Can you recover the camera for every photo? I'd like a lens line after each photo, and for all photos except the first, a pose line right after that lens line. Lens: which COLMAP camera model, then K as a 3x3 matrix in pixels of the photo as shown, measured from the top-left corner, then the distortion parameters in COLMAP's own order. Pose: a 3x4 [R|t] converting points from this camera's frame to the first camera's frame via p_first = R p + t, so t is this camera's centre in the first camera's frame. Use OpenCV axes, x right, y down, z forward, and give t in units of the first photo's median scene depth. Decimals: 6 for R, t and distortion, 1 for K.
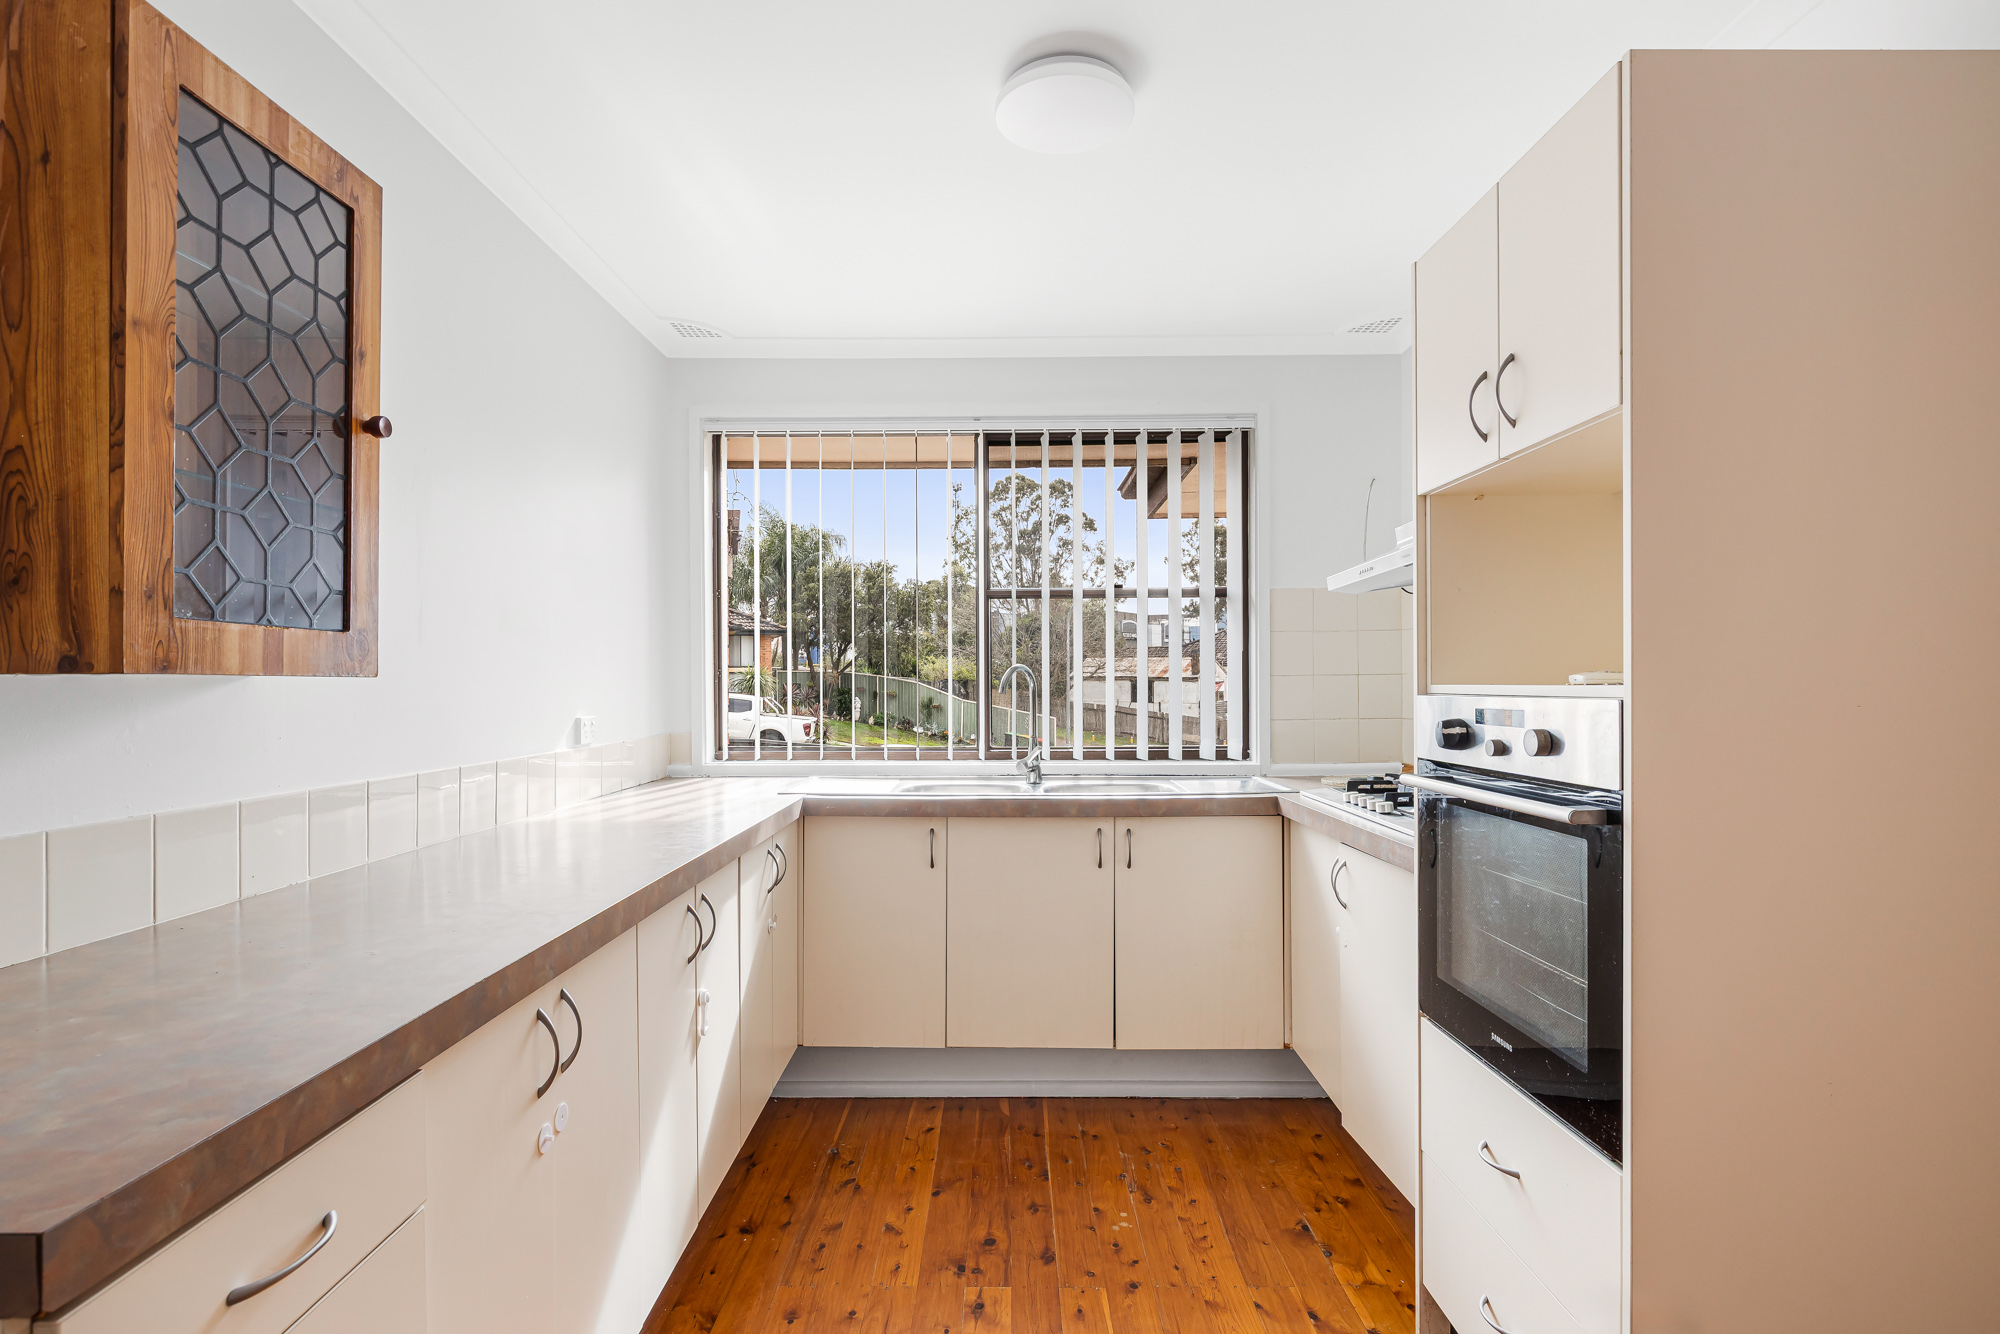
lens RADIAL K [[990.1, 0, 993.5], [0, 990.1, 674.4], [0, 0, 1]] dist [-0.002985, -0.000482]
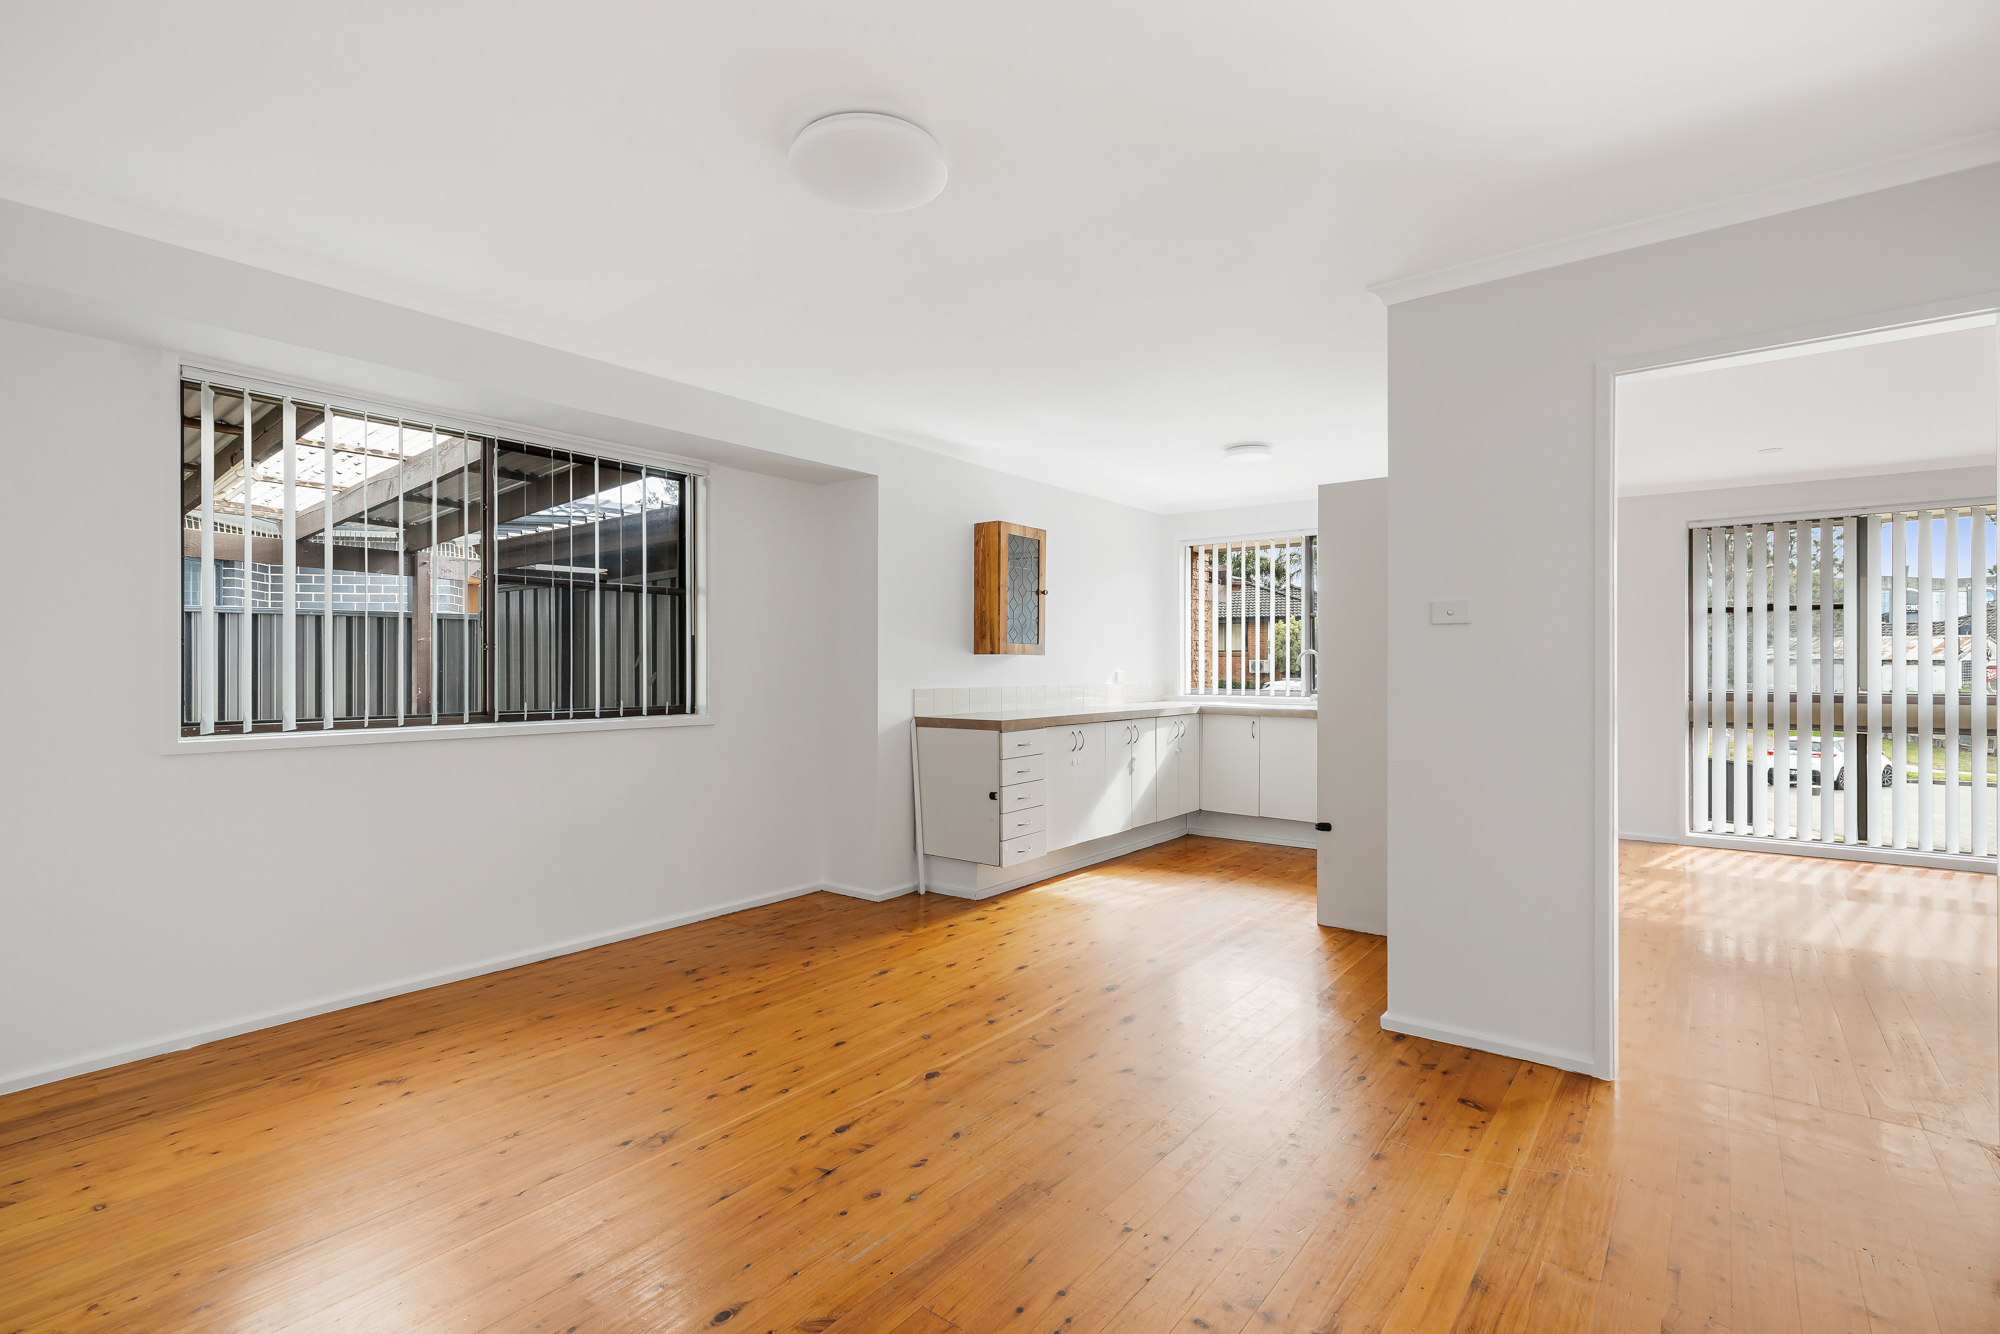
lens RADIAL K [[904.5, 0, 1000.1], [0, 904.5, 662.8], [0, 0, 1]] dist [0.004250, 0.001568]
pose [[0.796813, 0.002517, -0.604220, 1.015322], [0.001416, 0.999981, 0.006034, 0.007629], [0.604224, -0.005663, 0.796794, -1.423689]]
